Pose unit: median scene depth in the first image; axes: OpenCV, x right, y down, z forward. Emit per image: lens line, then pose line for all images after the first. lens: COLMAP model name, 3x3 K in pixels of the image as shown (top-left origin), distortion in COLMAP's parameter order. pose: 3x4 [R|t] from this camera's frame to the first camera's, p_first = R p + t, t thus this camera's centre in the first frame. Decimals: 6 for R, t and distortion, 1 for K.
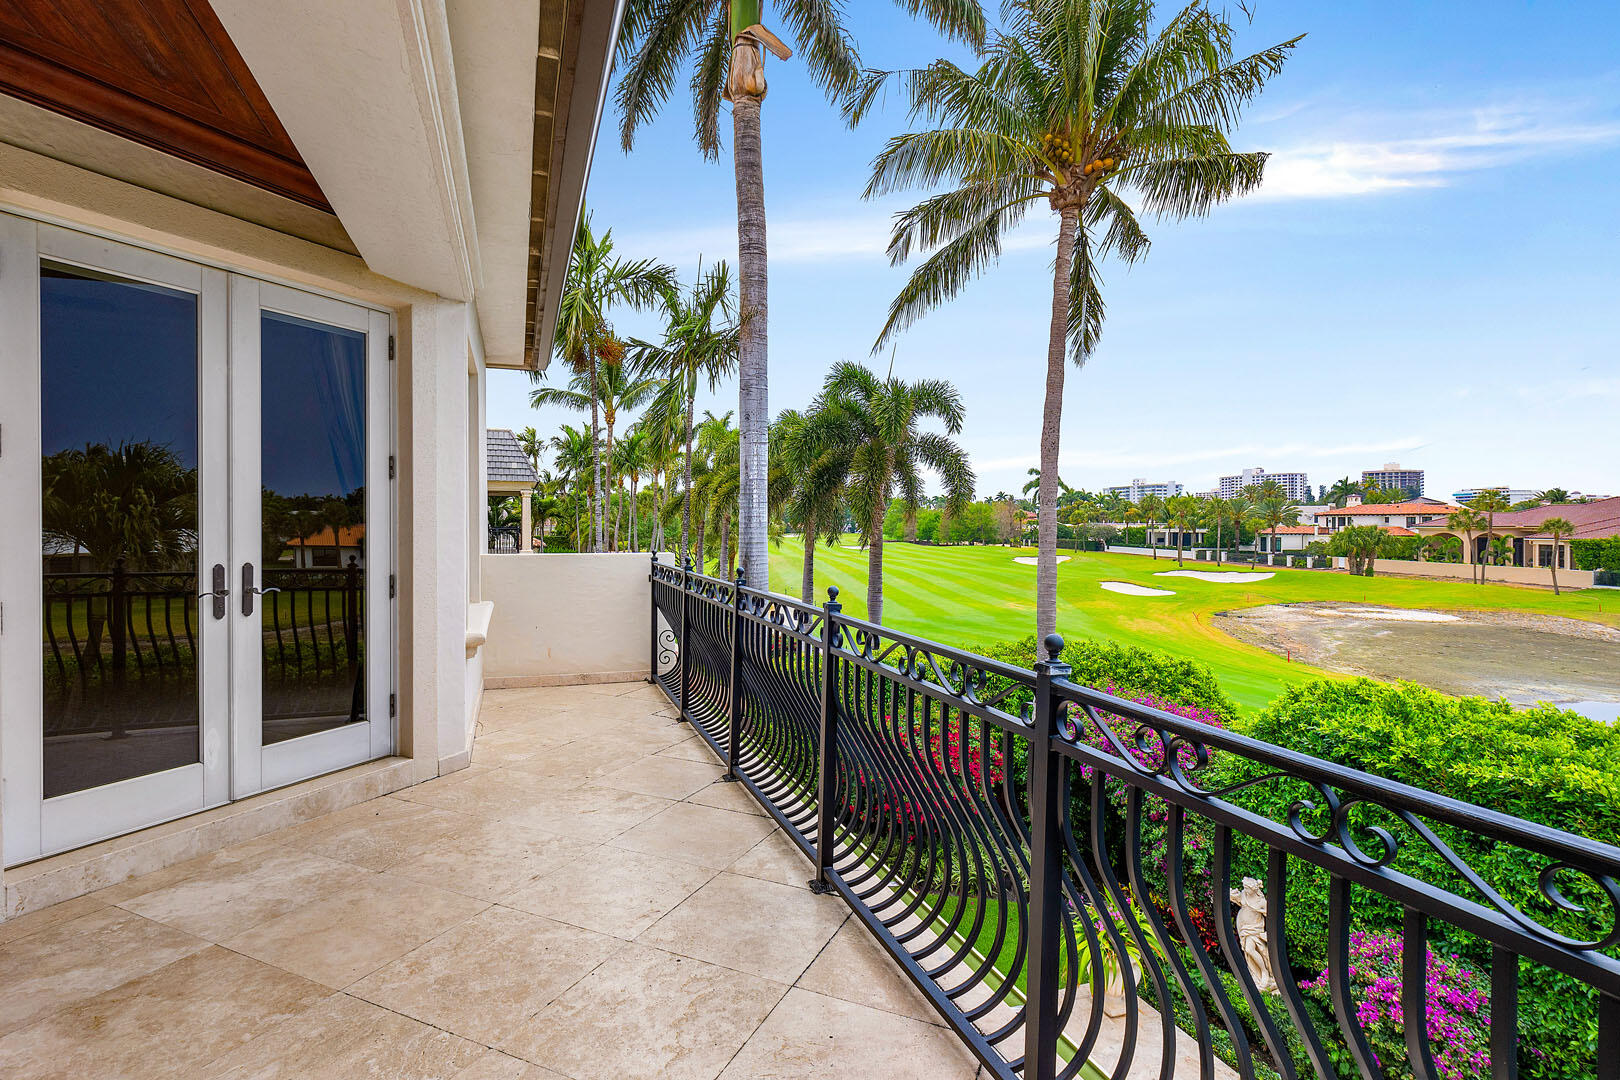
lens RADIAL K [[790.2, 0, 823.5], [0, 790.2, 540.4], [0, 0, 1]] dist [0.001069, 0.001104]
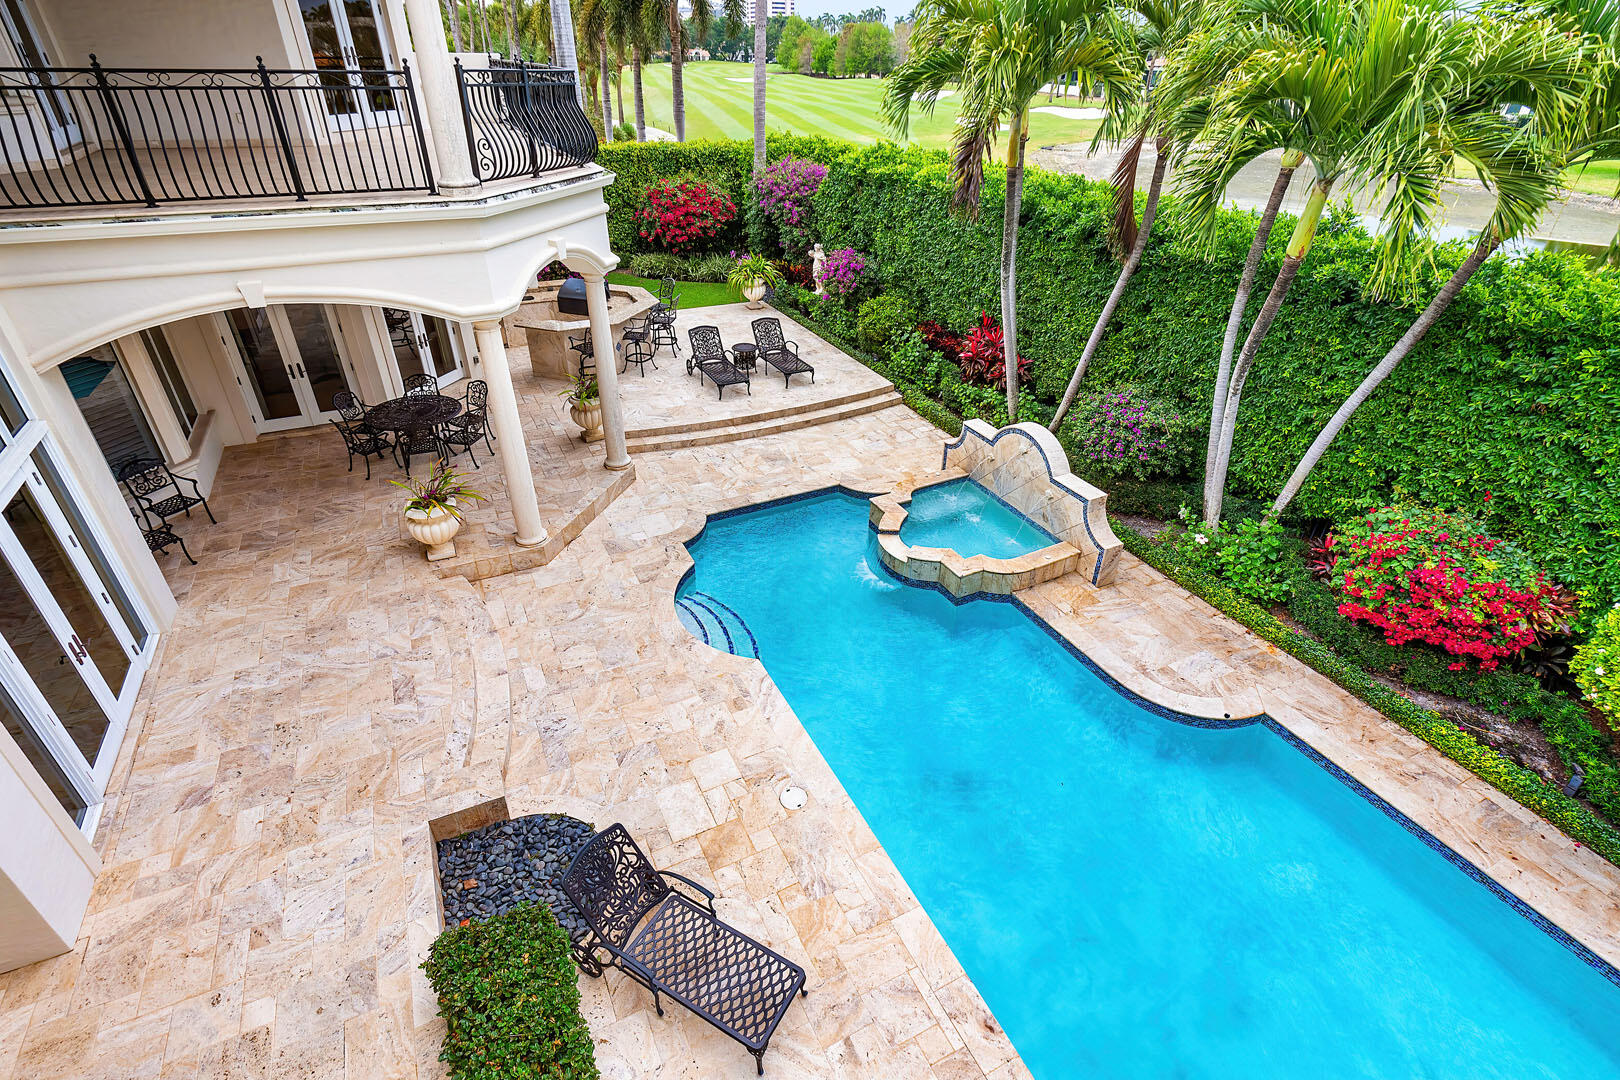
lens RADIAL K [[790.2, 0, 811.0], [0, 790.2, 533.7], [0, 0, 1]] dist [0.001069, 0.001104]
pose [[0.995476, -0.038759, 0.086750, 0.158582], [-0.010130, 0.864517, 0.502502, 0.021286], [-0.094473, -0.501108, 0.860213, -0.597156]]
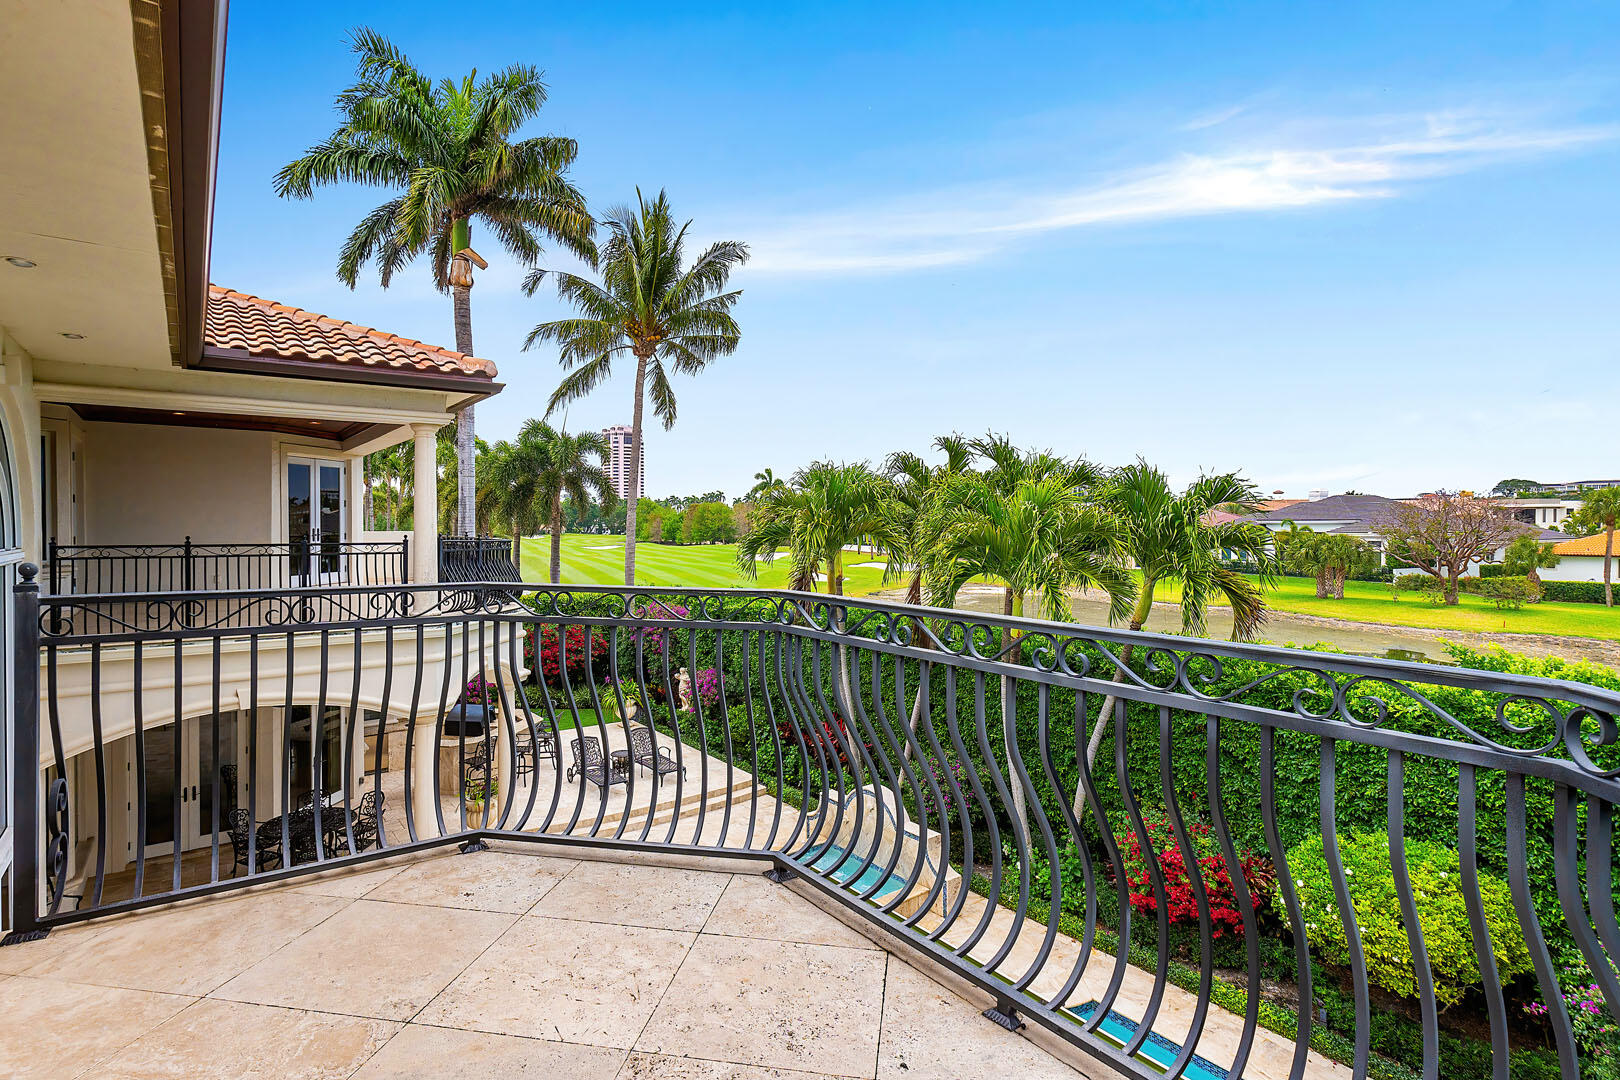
lens RADIAL K [[826.1, 0, 798.1], [0, 826.1, 532.2], [0, 0, 1]] dist [-0.001297, -0.000182]
pose [[0.965786, -0.004198, 0.259305, 0.116621], [0.007302, 0.999913, -0.011009, 0.023472], [-0.259236, 0.012526, 0.965733, -0.773759]]
